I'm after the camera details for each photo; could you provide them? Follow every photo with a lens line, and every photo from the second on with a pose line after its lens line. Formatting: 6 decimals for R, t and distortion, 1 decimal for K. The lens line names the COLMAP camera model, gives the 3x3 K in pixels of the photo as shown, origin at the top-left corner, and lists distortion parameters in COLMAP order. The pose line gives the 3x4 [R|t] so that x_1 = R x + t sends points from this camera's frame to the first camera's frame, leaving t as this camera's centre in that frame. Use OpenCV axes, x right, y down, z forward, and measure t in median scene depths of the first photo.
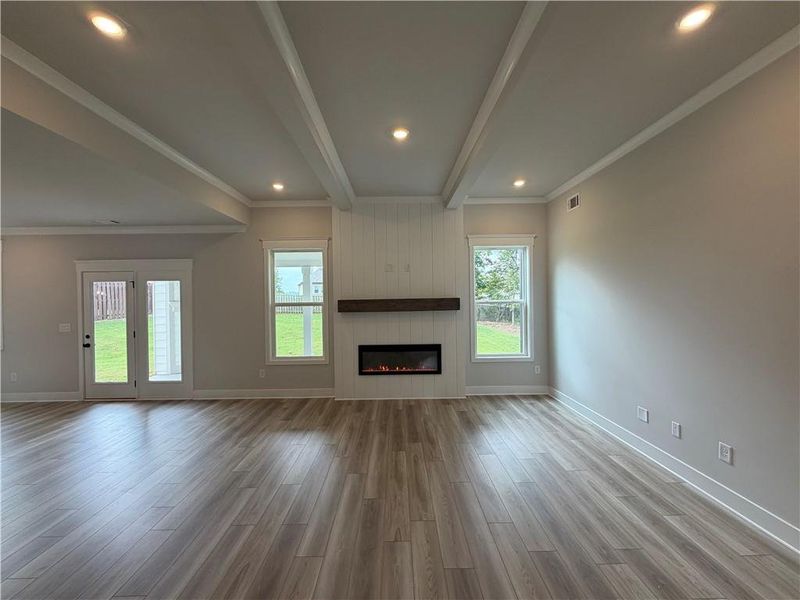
lens RADIAL K [[318.9, 0, 397.9], [0, 318.9, 299.8], [0, 0, 1]] dist [-0.000251, 0.000359]
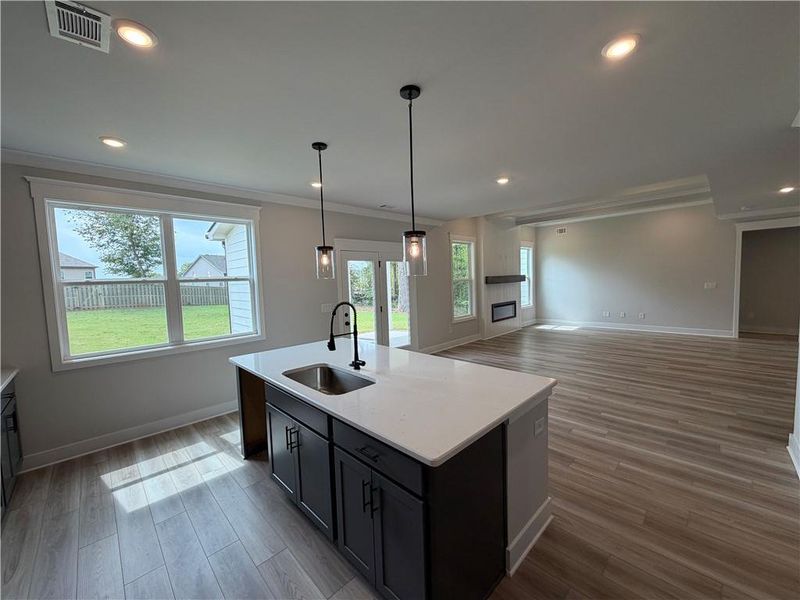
lens RADIAL K [[318.9, 0, 397.9], [0, 318.9, 299.8], [0, 0, 1]] dist [-0.000251, 0.000359]
pose [[0.716380, -0.057237, 0.695358, -1.569208], [0.030182, 0.998239, 0.051074, 0.021172], [-0.697057, -0.015601, 0.716846, 0.164099]]
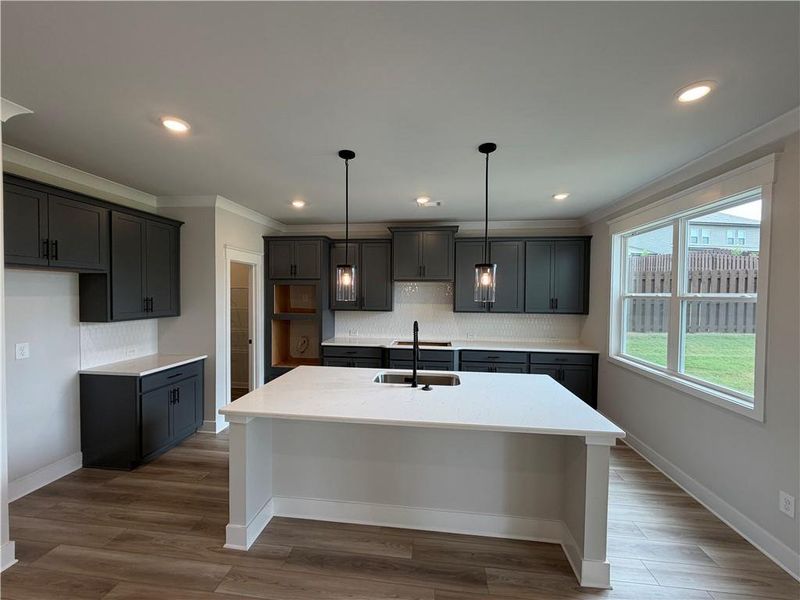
lens RADIAL K [[318.9, 0, 397.9], [0, 318.9, 299.8], [0, 0, 1]] dist [-0.000251, 0.000359]
pose [[-0.125693, 0.035079, -0.991449, -0.781430], [-0.015649, 0.999180, 0.037337, -0.010291], [0.991946, 0.020208, -0.125041, 0.584546]]
